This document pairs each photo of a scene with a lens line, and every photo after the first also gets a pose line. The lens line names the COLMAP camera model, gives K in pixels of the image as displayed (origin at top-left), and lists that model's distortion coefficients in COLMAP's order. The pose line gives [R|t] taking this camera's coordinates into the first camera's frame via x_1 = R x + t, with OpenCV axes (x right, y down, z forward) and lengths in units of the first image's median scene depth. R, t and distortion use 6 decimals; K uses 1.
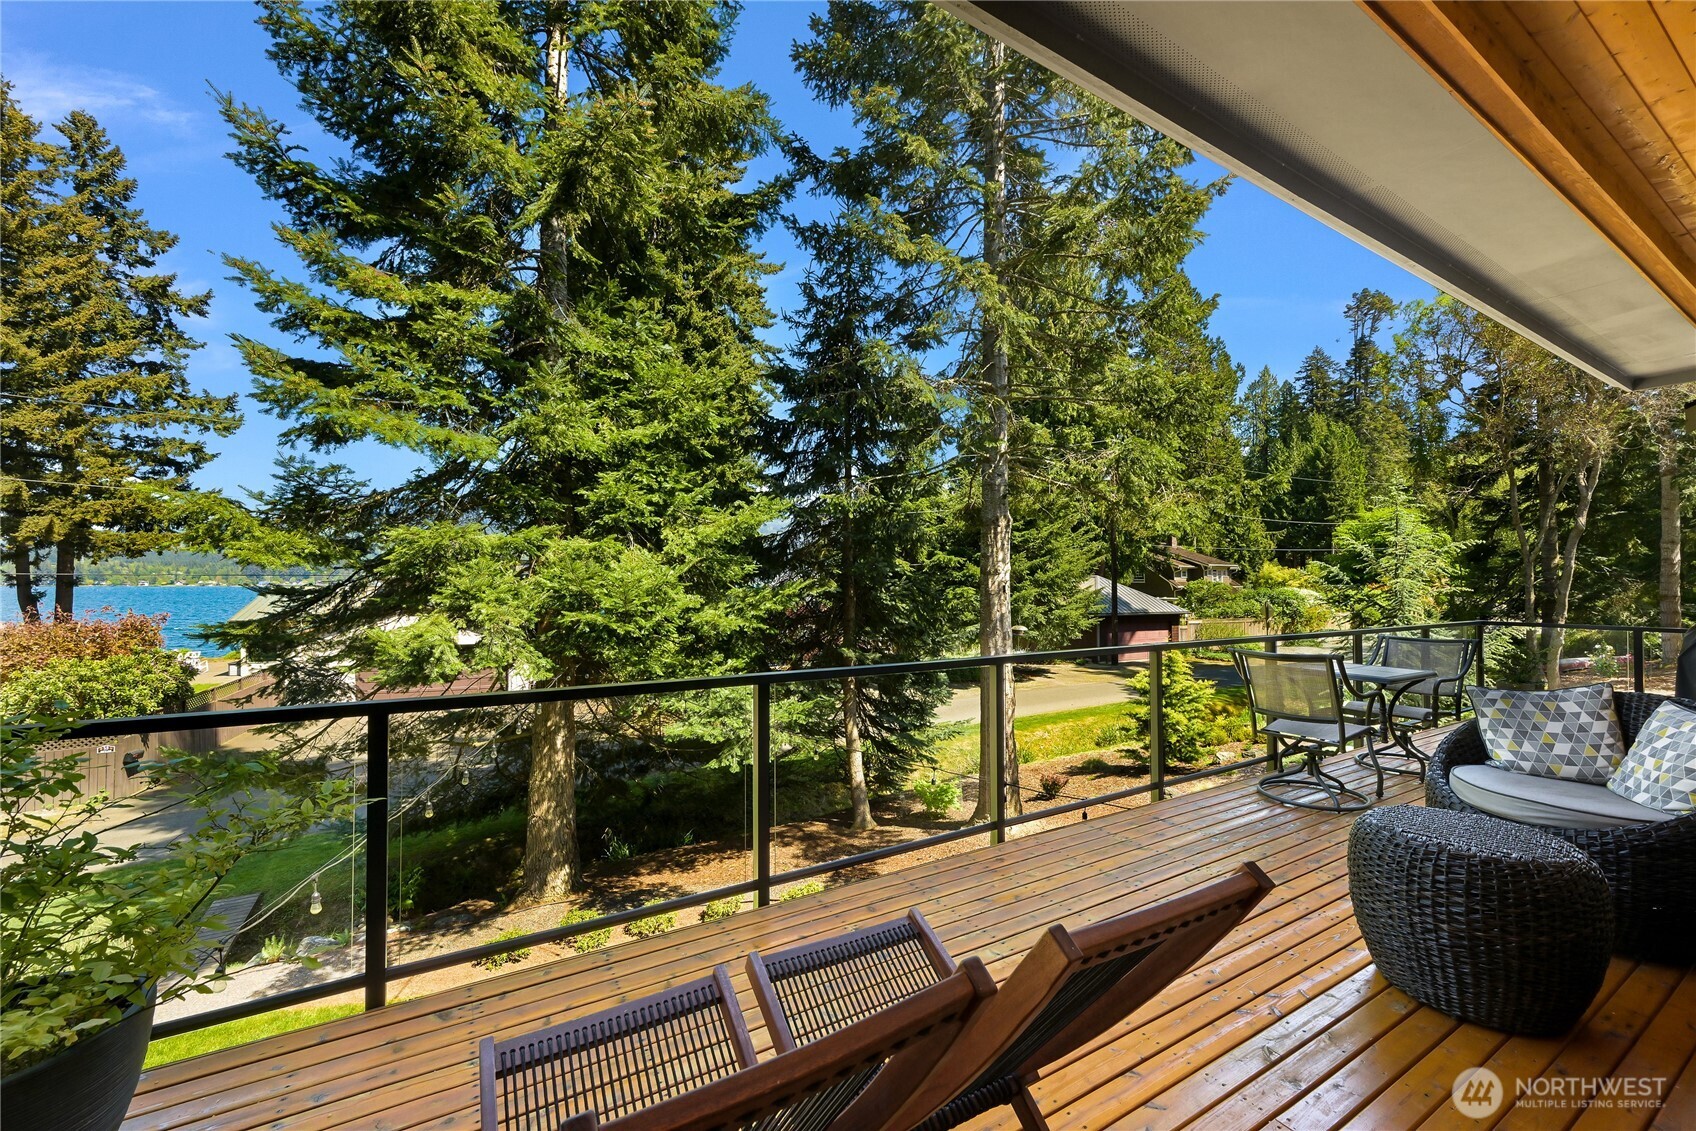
lens RADIAL K [[663.7, 0, 835.6], [0, 663.7, 563.1], [0, 0, 1]] dist [0.002113, -0.000037]
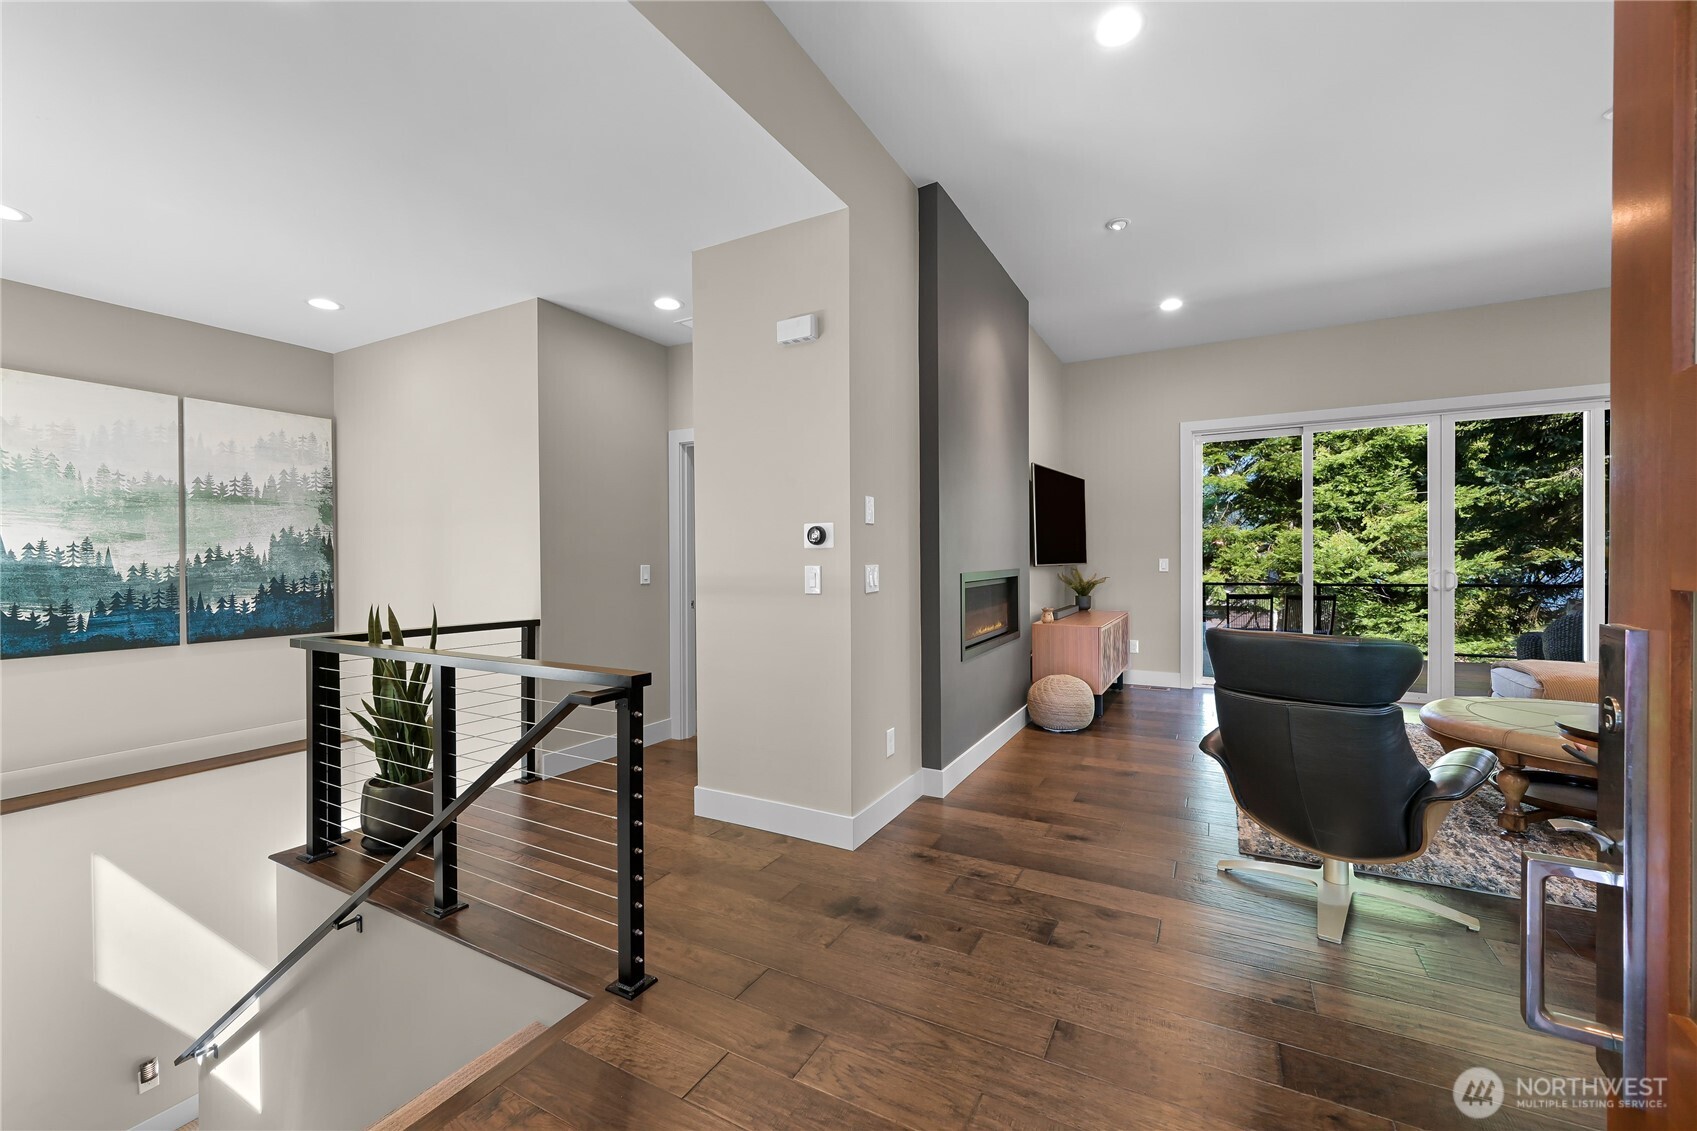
lens RADIAL K [[664.1, 0, 842.5], [0, 664.1, 563.3], [0, 0, 1]] dist [0.002113, -0.000037]
pose [[0.485938, -0.000629, -0.873993, 0.482289], [0.034445, 0.999237, 0.018432, -0.019787], [0.873314, -0.039061, 0.485589, -0.761111]]
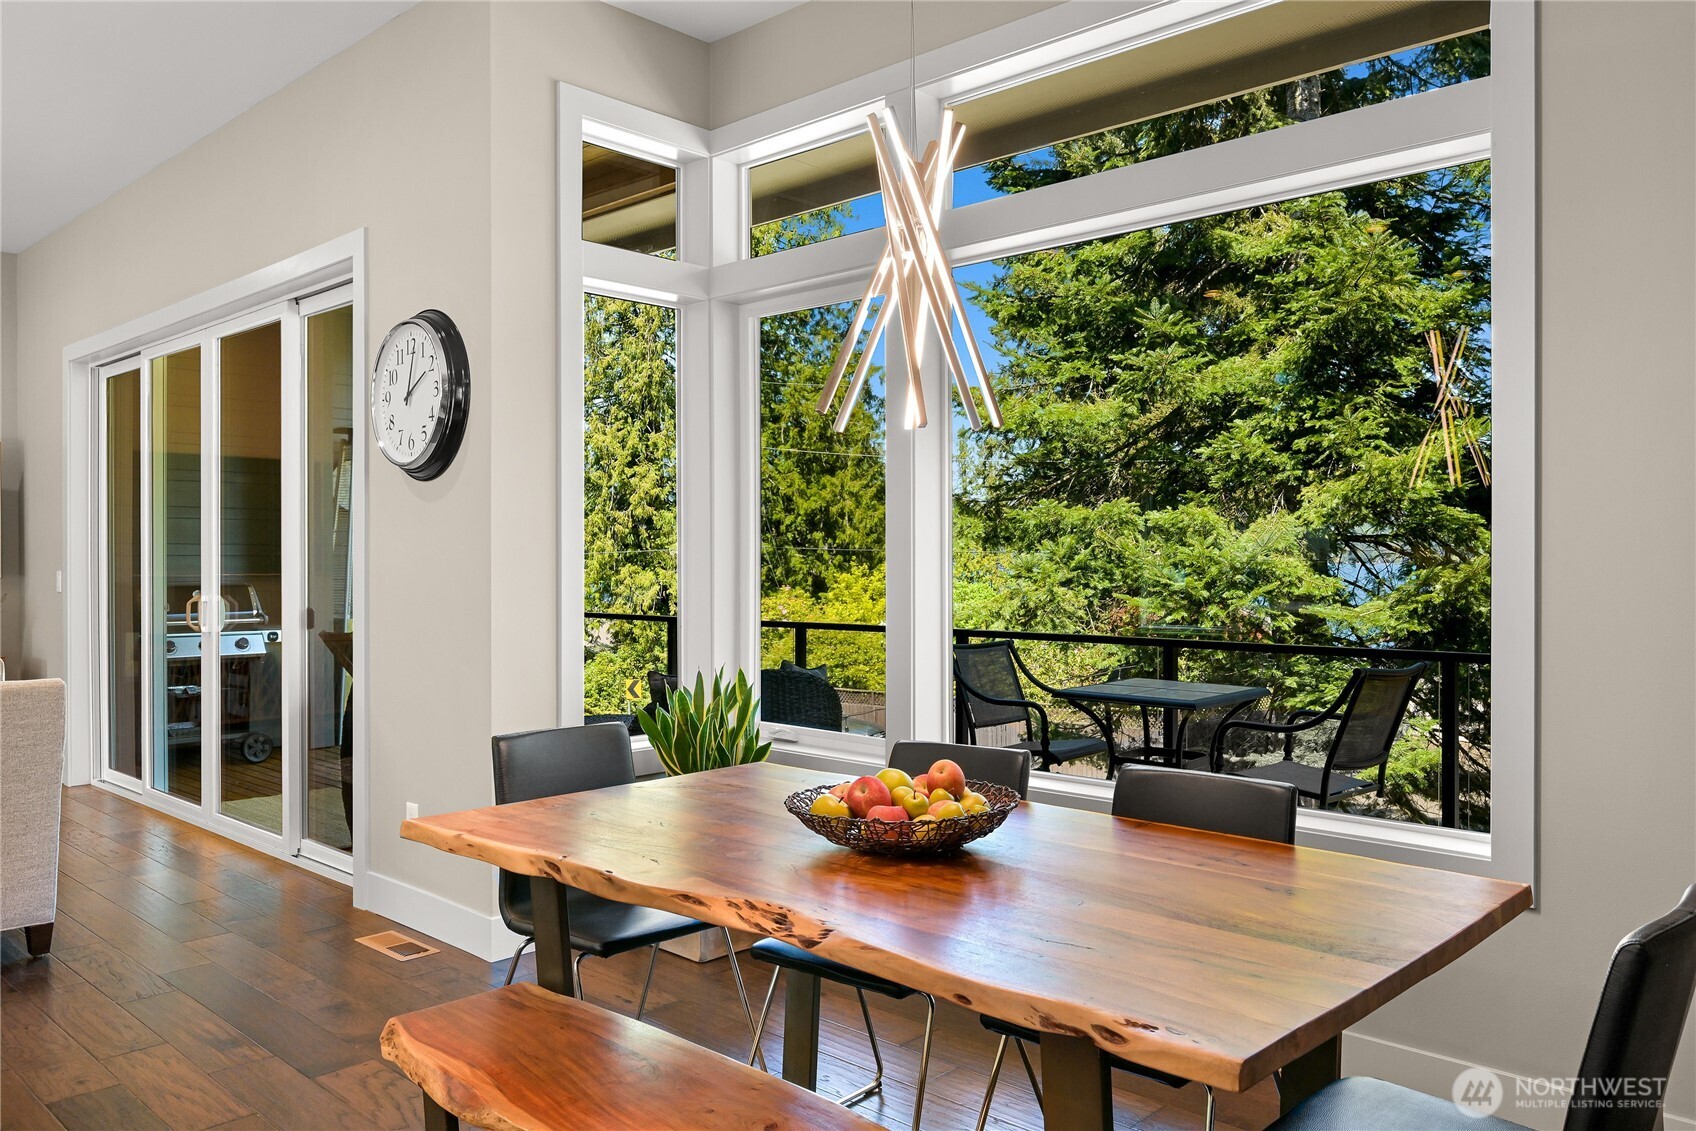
lens RADIAL K [[1287.1, 0, 848.5], [0, 1287.1, 570.4], [0, 0, 1]] dist [0.008067, 0.001533]
pose [[0.243841, 0.002520, -0.969812, 0.969858], [0.031390, 0.999452, 0.010490, 0.008482], [0.969307, -0.033000, 0.243629, 0.188151]]
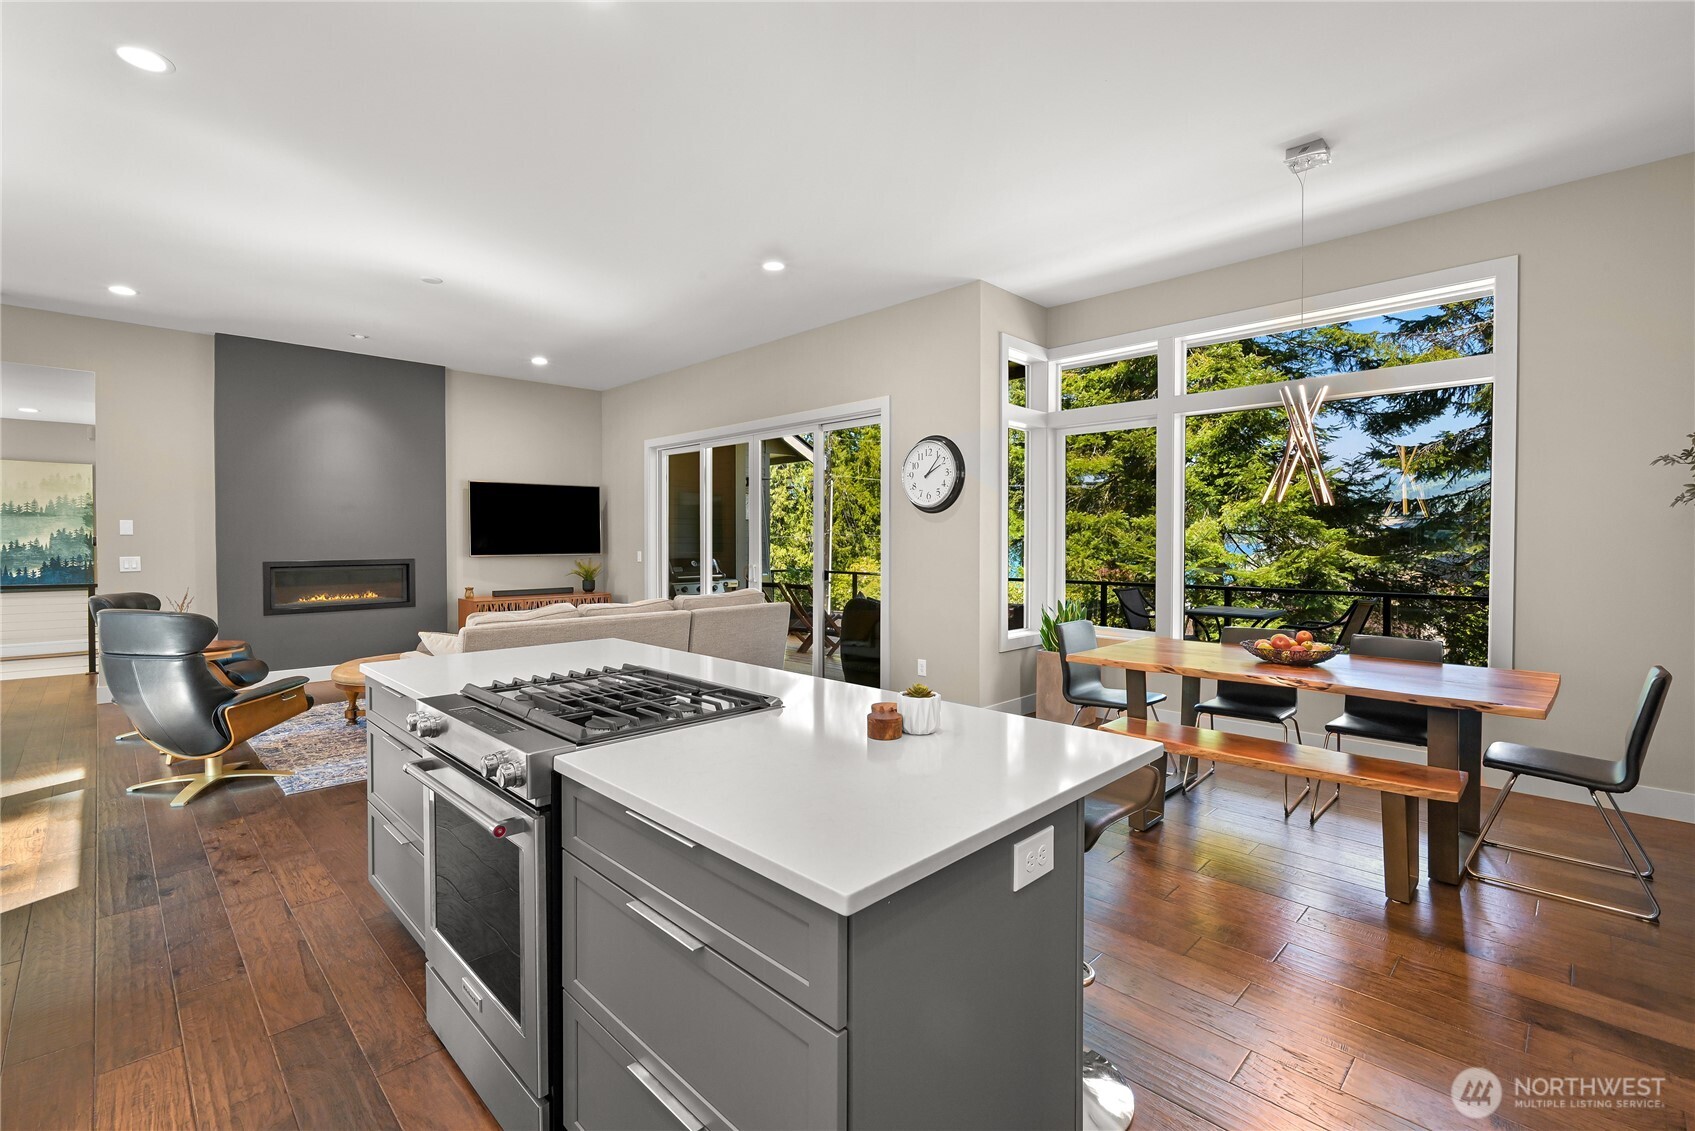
lens RADIAL K [[759.3, 0, 842.6], [0, 759.3, 557.8], [0, 0, 1]] dist [0.001373, 0.000084]
pose [[0.212060, 0.016601, -0.977116, 1.062370], [0.030910, 0.999242, 0.023685, -0.005604], [0.976768, -0.035225, 0.211386, -0.058266]]
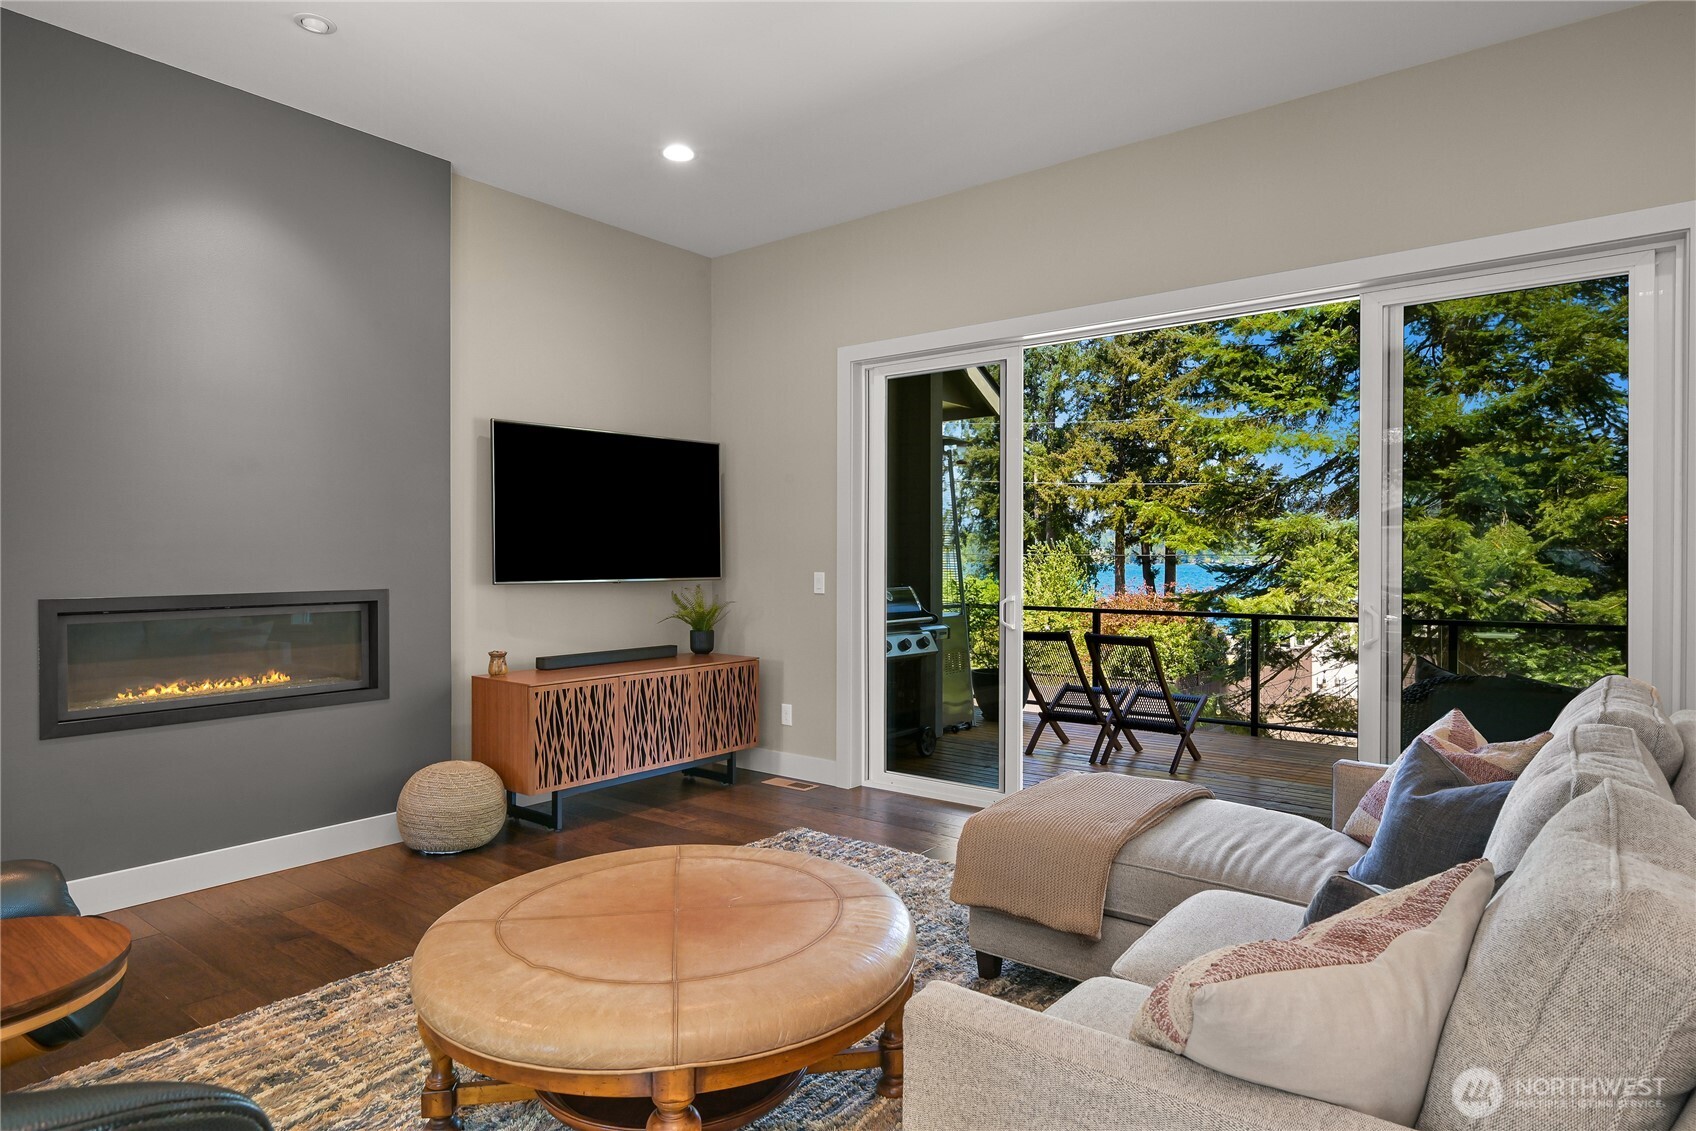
lens RADIAL K [[967.1, 0, 842.4], [0, 967.1, 565.8], [0, 0, 1]] dist [0.002663, -0.000231]
pose [[0.350442, 0.004538, -0.936574, 0.621846], [0.027821, 0.999497, 0.015253, -0.012655], [0.936171, -0.031402, 0.350139, -0.317620]]
